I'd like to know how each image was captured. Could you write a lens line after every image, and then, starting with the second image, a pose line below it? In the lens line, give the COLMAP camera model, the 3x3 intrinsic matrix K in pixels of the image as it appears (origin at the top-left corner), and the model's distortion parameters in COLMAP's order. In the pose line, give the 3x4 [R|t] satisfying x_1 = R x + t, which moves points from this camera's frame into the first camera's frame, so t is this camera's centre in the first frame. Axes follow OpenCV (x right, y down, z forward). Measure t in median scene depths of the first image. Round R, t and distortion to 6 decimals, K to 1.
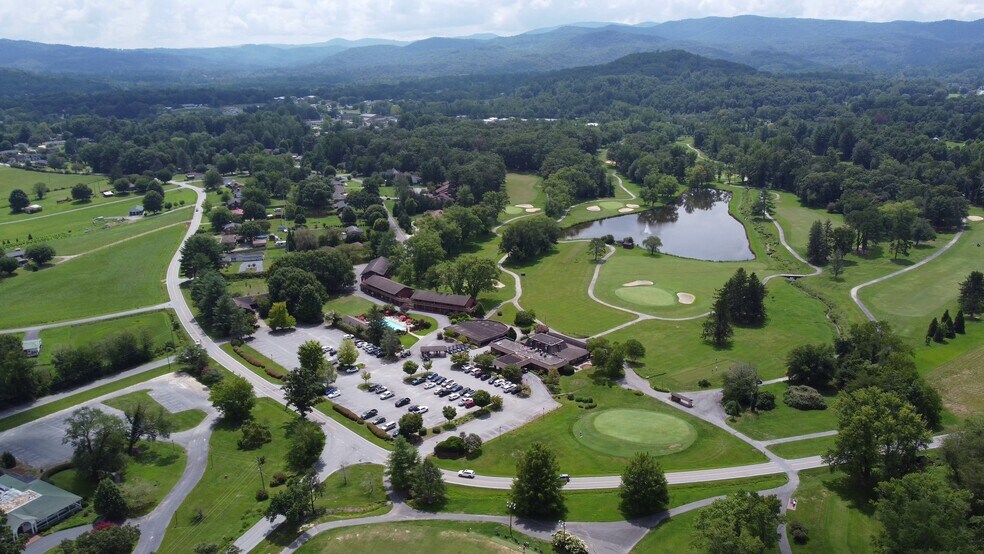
lens RADIAL K [[780.4, 0, 493.1], [0, 780.4, 281.3], [0, 0, 1]] dist [0.002460, -0.003506]
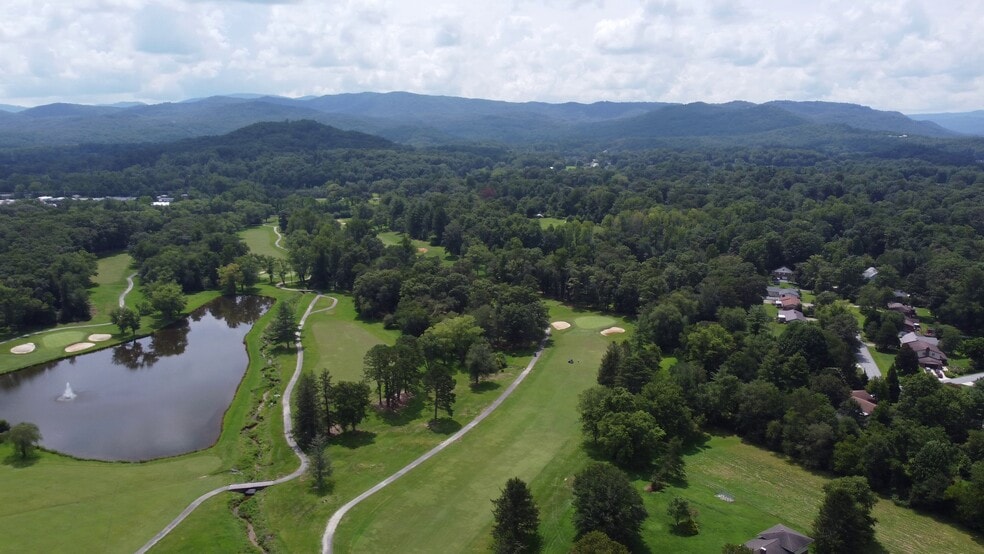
lens RADIAL K [[780.4, 0, 493.1], [0, 780.4, 281.3], [0, 0, 1]] dist [0.002460, -0.003506]
pose [[0.919902, -0.057562, 0.387900, 0.220201], [0.092029, 0.993232, -0.070856, -0.064064], [-0.381196, 0.100879, 0.918974, 0.265939]]
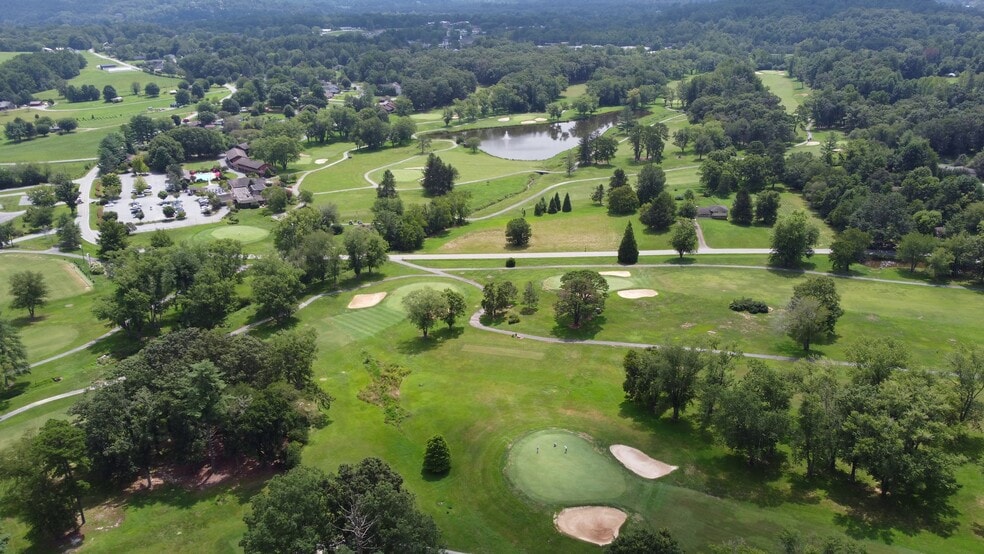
lens RADIAL K [[780.4, 0, 493.1], [0, 780.4, 281.3], [0, 0, 1]] dist [0.002460, -0.003506]
pose [[0.954146, 0.108200, -0.279104, 0.440081], [-0.084189, 0.991751, 0.096659, 0.033988], [0.287260, -0.068729, 0.955384, -0.137429]]
